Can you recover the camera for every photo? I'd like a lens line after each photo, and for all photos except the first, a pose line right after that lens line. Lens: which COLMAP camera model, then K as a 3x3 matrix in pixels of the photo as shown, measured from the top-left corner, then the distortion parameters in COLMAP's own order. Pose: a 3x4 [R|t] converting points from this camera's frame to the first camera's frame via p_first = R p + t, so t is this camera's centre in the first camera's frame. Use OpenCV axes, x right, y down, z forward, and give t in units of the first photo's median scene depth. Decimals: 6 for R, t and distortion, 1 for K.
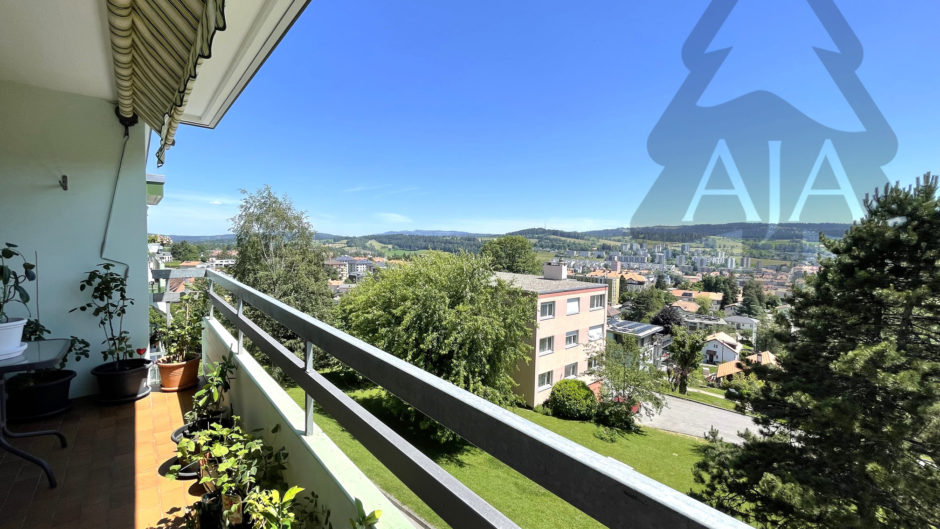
lens RADIAL K [[383.4, 0, 468.0], [0, 383.4, 258.0], [0, 0, 1]] dist [0.000512, -0.000054]
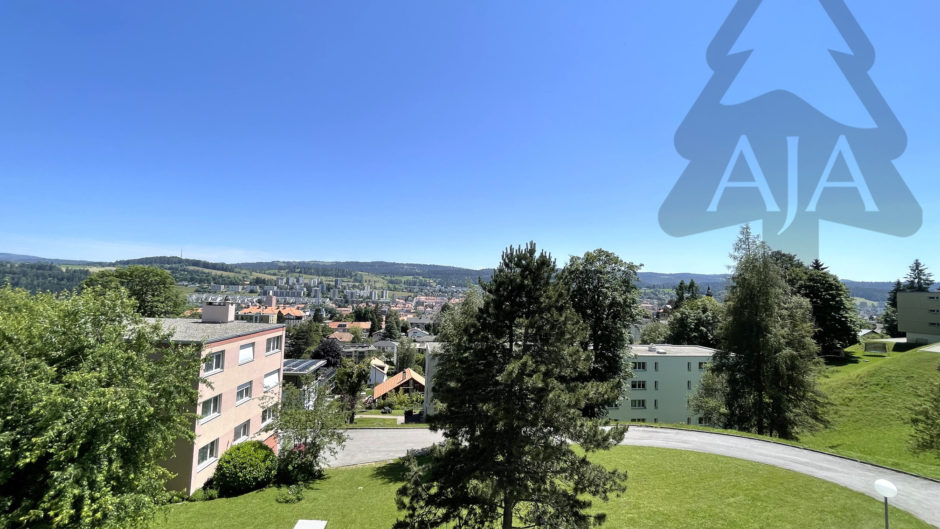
lens RADIAL K [[383.4, 0, 467.2], [0, 383.4, 263.9], [0, 0, 1]] dist [0.000512, -0.000054]
pose [[0.662450, 0.041821, 0.747937, -0.036595], [0.012275, 0.997700, -0.066658, -0.007215], [-0.749005, 0.053339, 0.660414, 0.045486]]
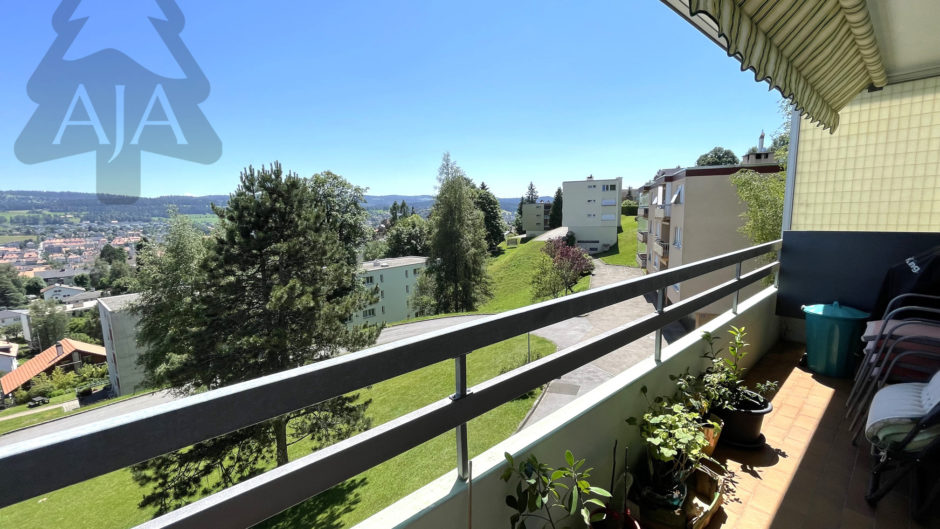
lens RADIAL K [[383.4, 0, 468.4], [0, 383.4, 259.8], [0, 0, 1]] dist [0.000512, -0.000054]
pose [[0.010277, -0.147147, 0.989061, -0.072453], [0.064635, 0.987143, 0.146190, -0.004804], [-0.997856, 0.062426, 0.019656, 0.071587]]
